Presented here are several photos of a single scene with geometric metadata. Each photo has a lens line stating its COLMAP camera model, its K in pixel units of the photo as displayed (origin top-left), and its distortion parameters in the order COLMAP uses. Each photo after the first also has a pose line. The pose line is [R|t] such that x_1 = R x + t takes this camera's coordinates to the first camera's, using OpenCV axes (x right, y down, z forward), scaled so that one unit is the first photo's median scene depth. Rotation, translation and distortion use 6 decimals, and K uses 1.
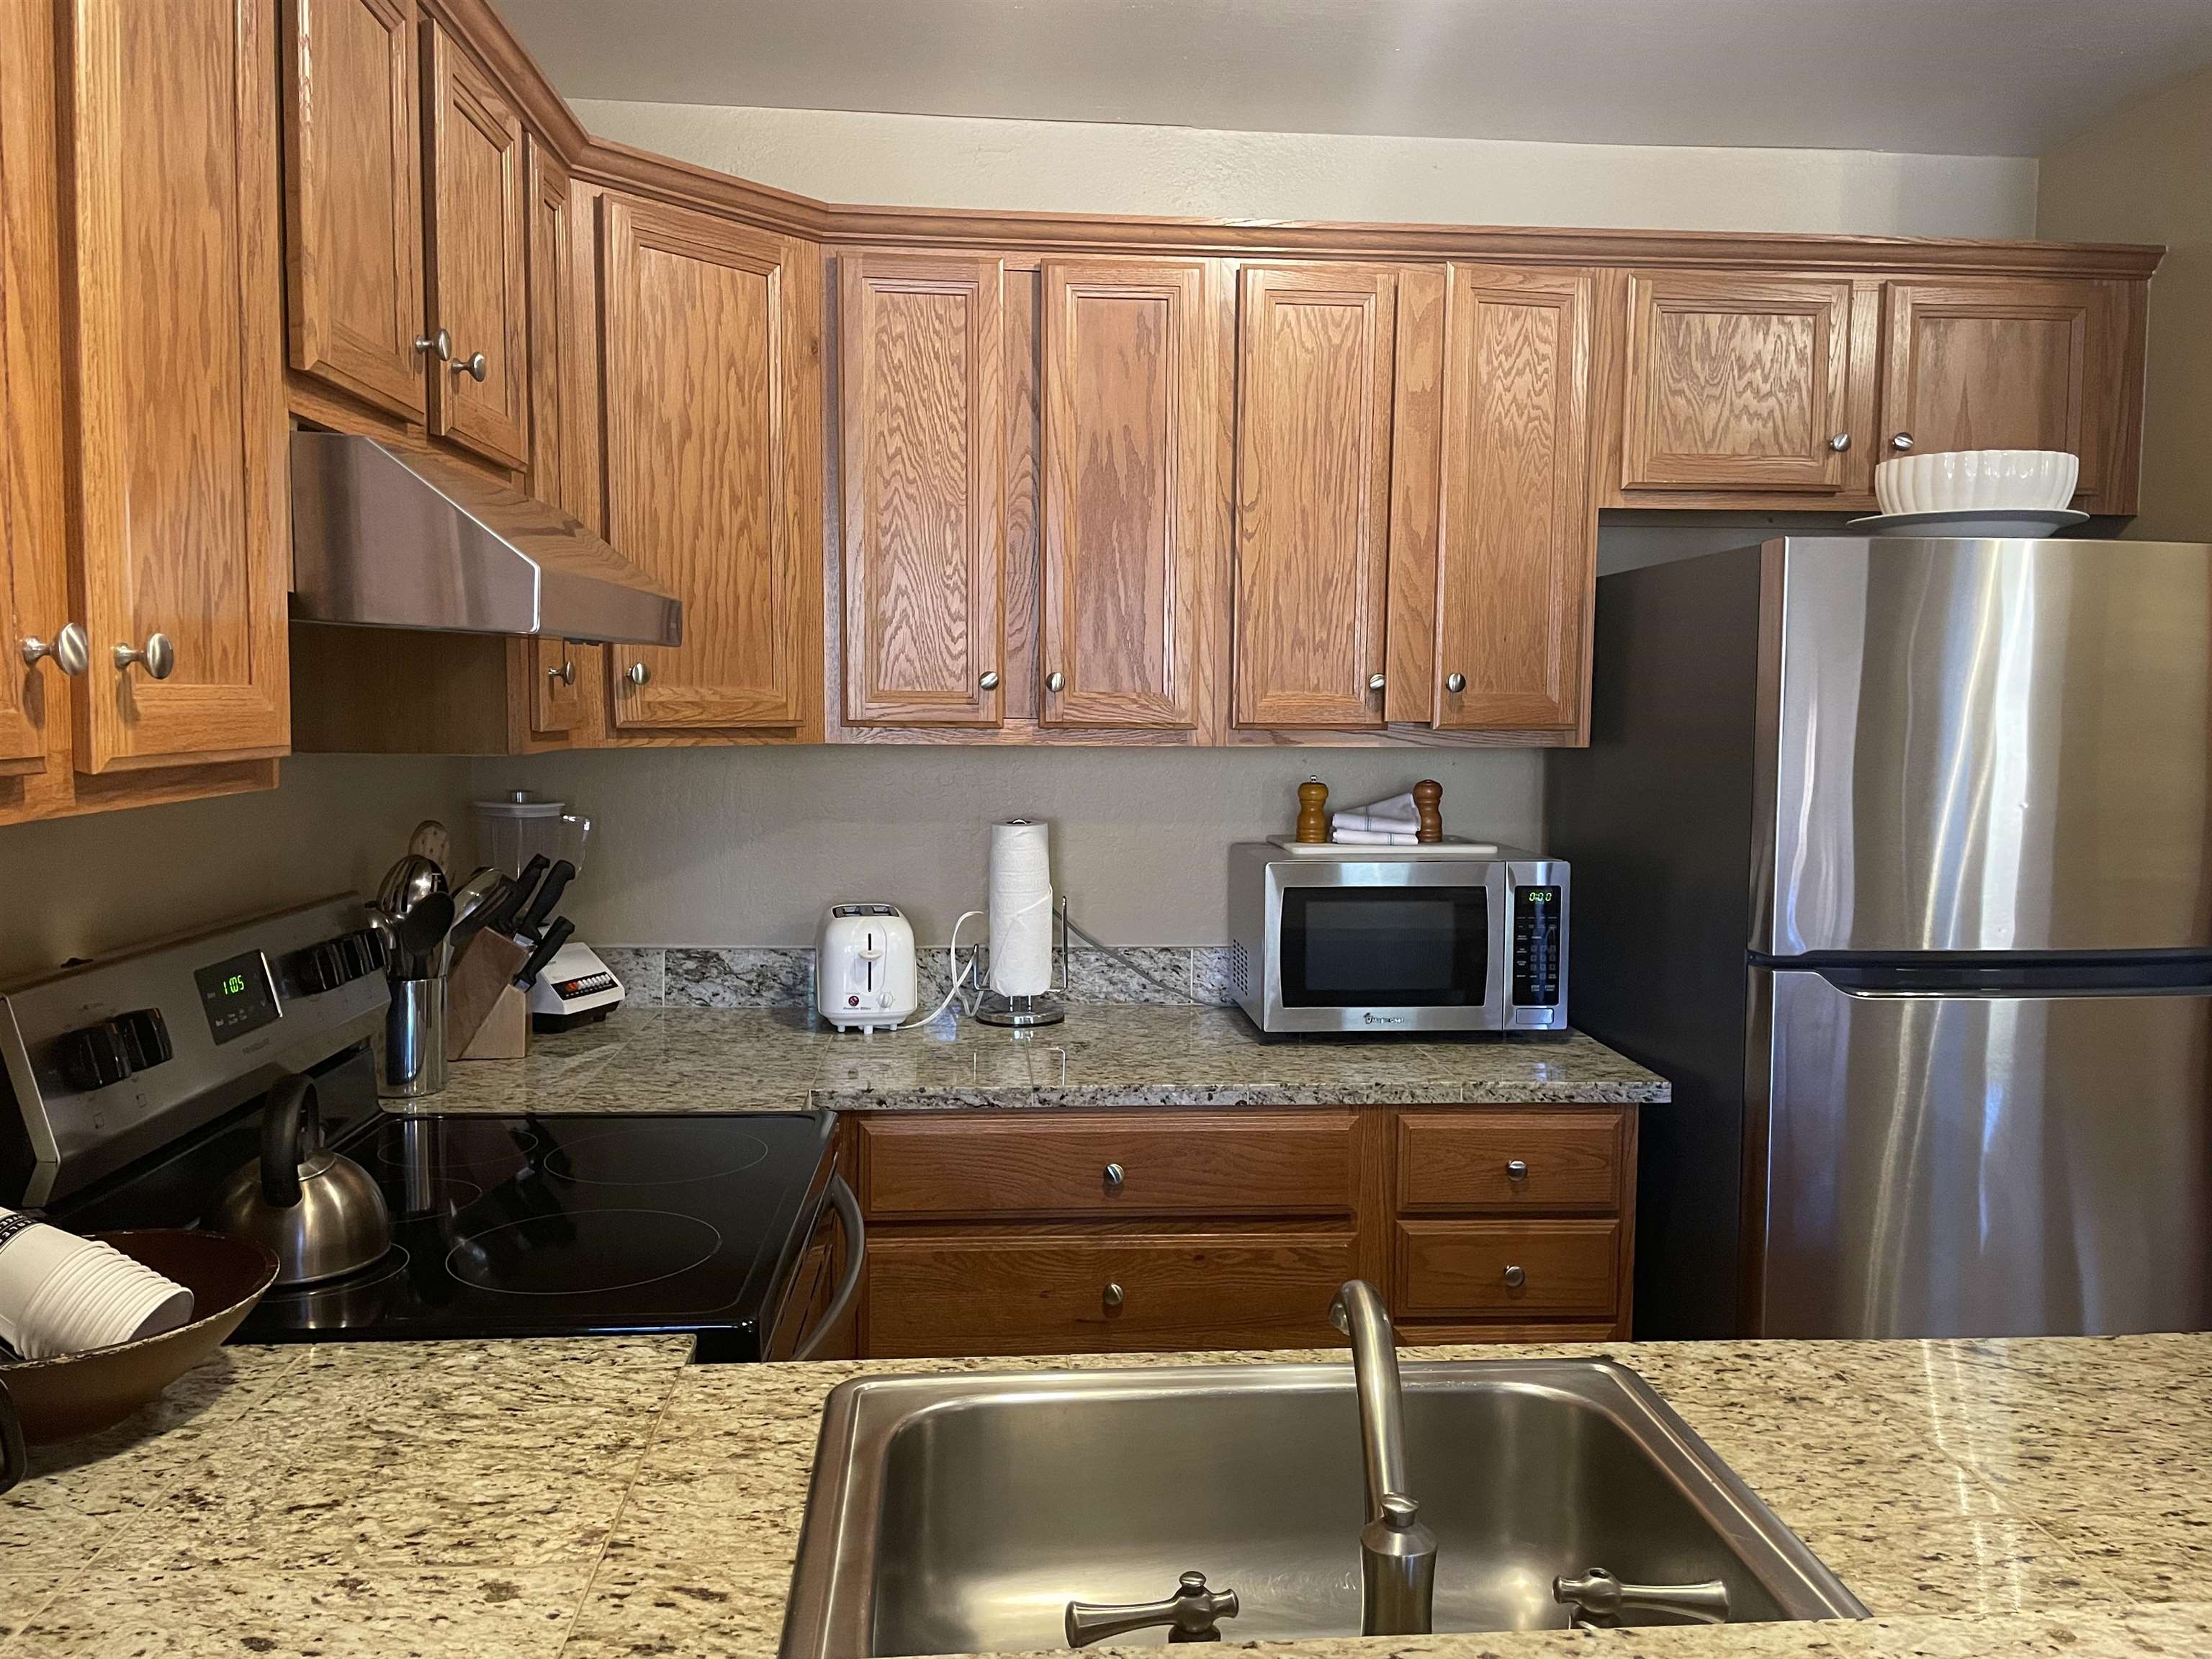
lens RADIAL K [[1668.4, 0, 1113.7], [0, 1668.4, 813.7], [0, 0, 1]] dist [0.041613, -0.002673]
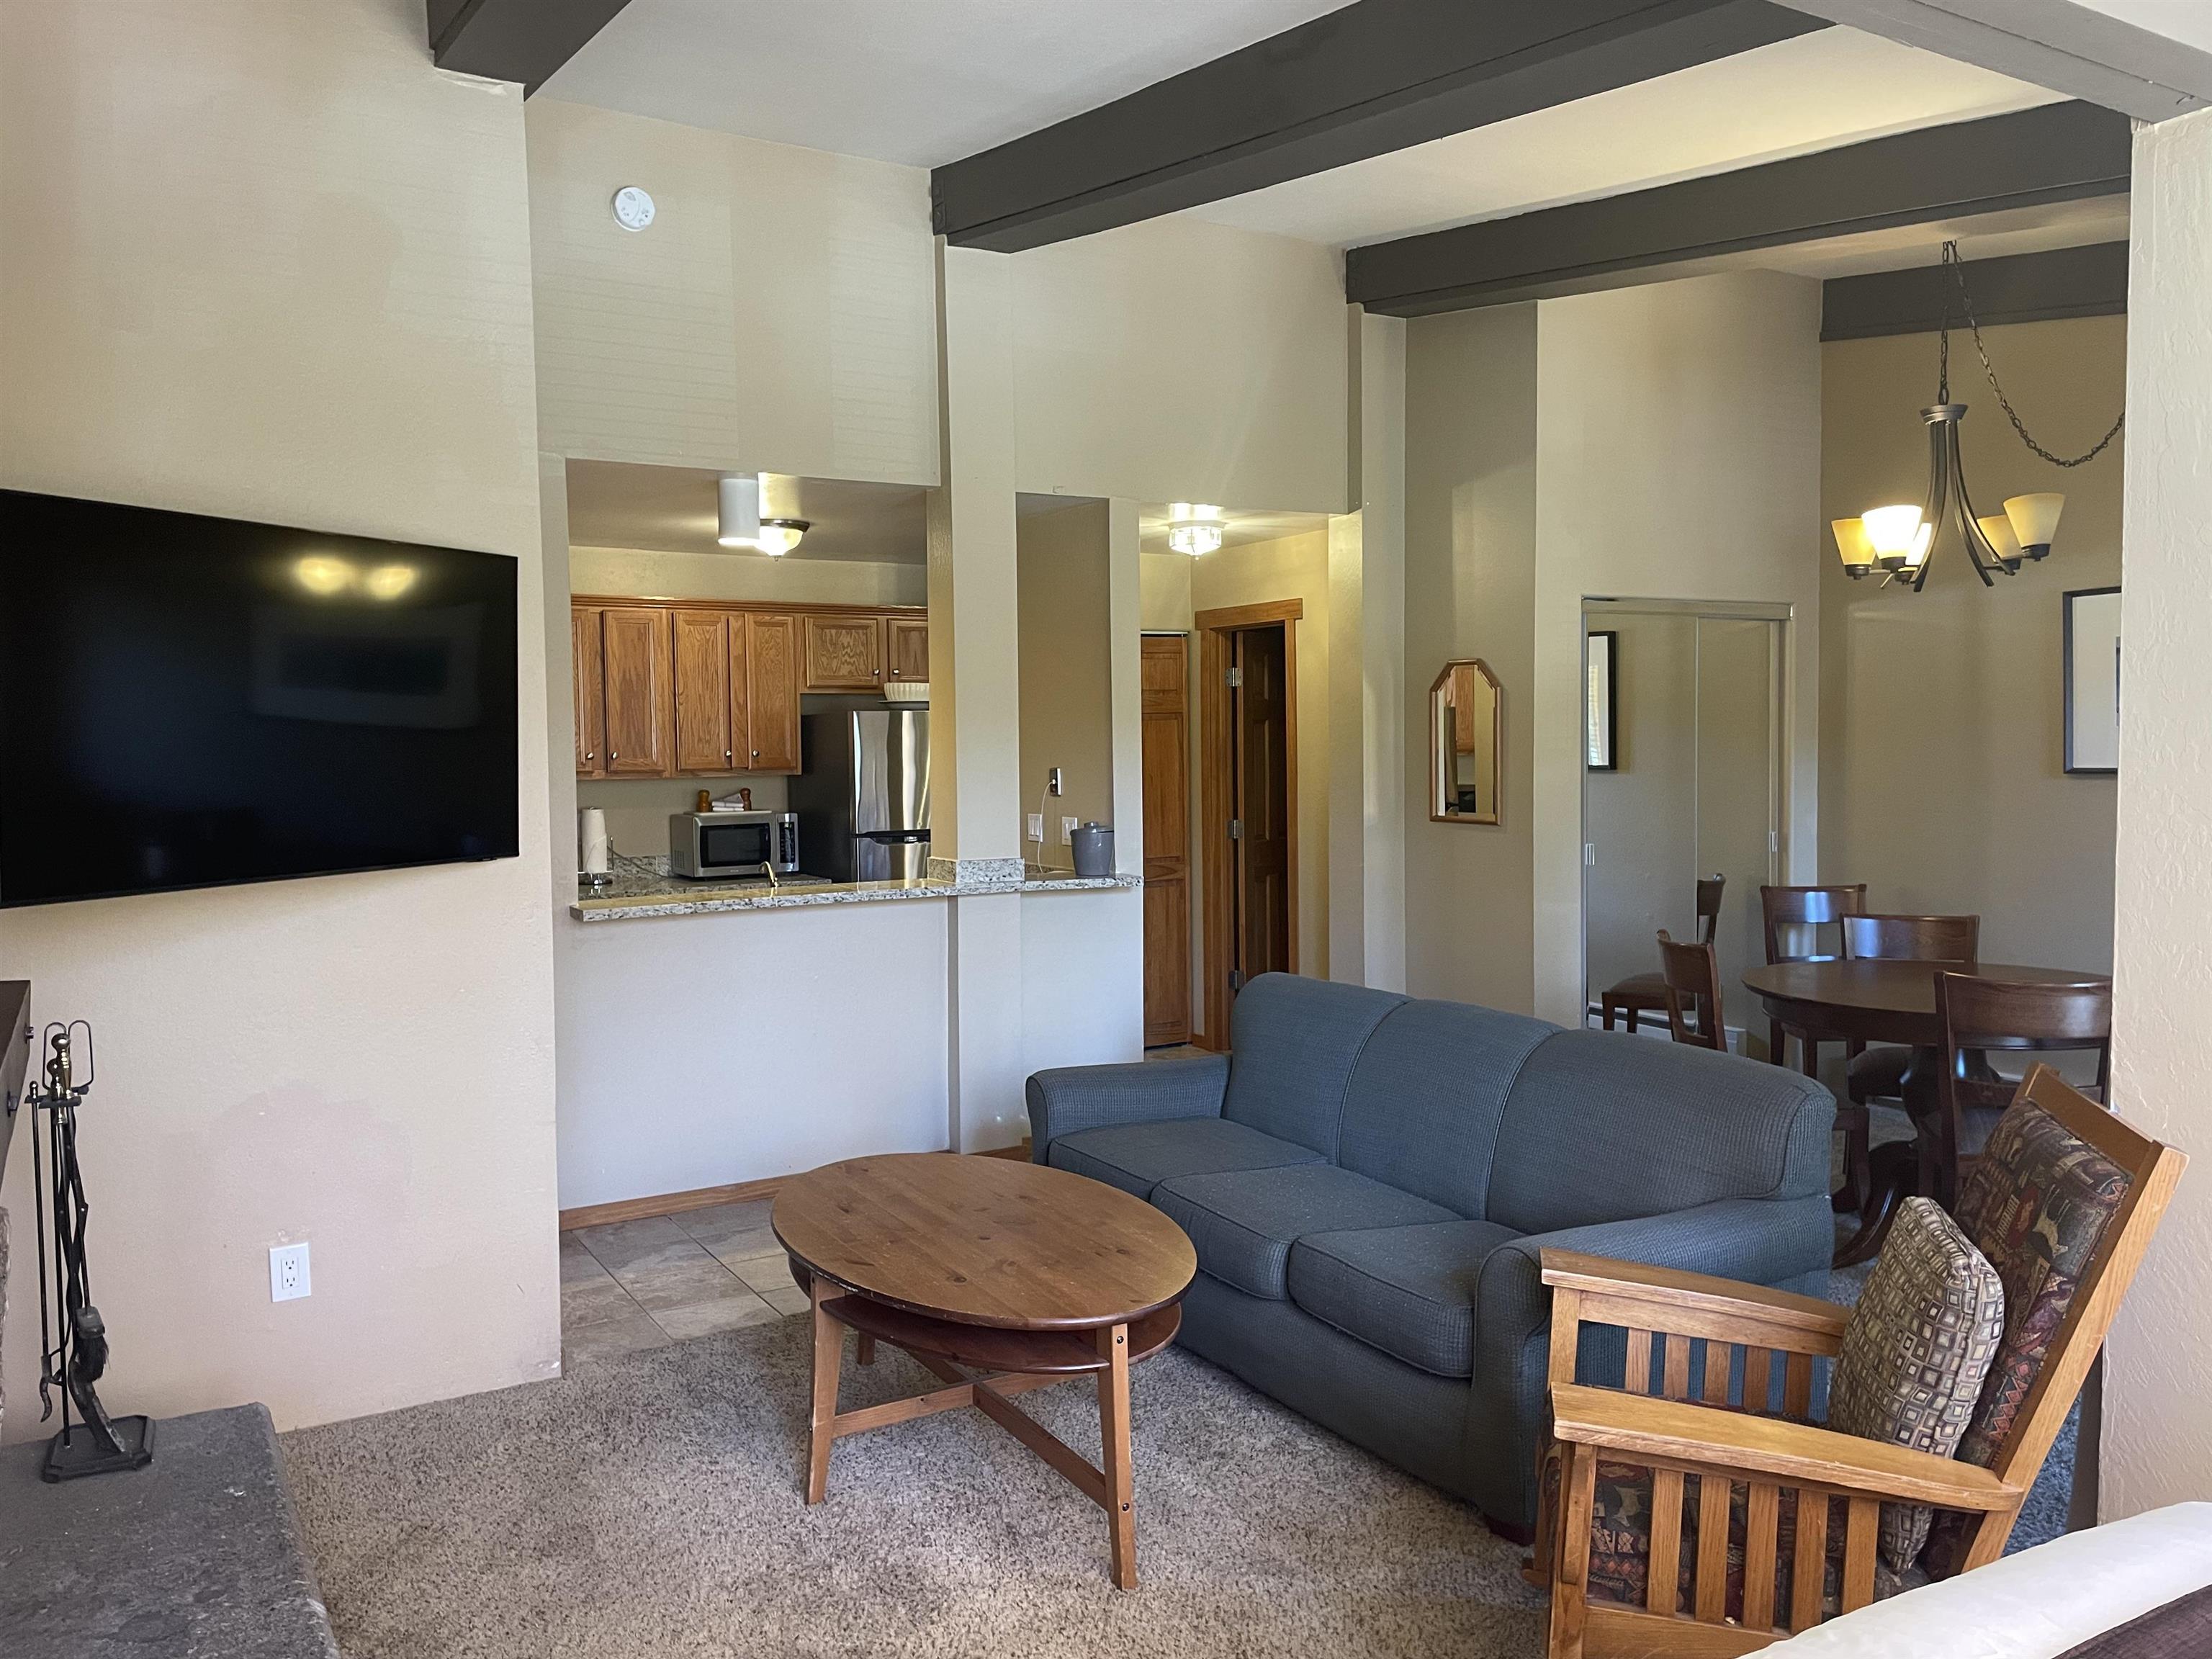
lens RADIAL K [[1668.4, 0, 1100.4], [0, 1668.4, 829.5], [0, 0, 1]] dist [0.041613, -0.002673]
pose [[0.907004, -0.045719, 0.418632, -0.475370], [0.049924, 0.998753, 0.000908, 0.081916], [-0.418152, 0.020076, 0.908155, -1.895677]]
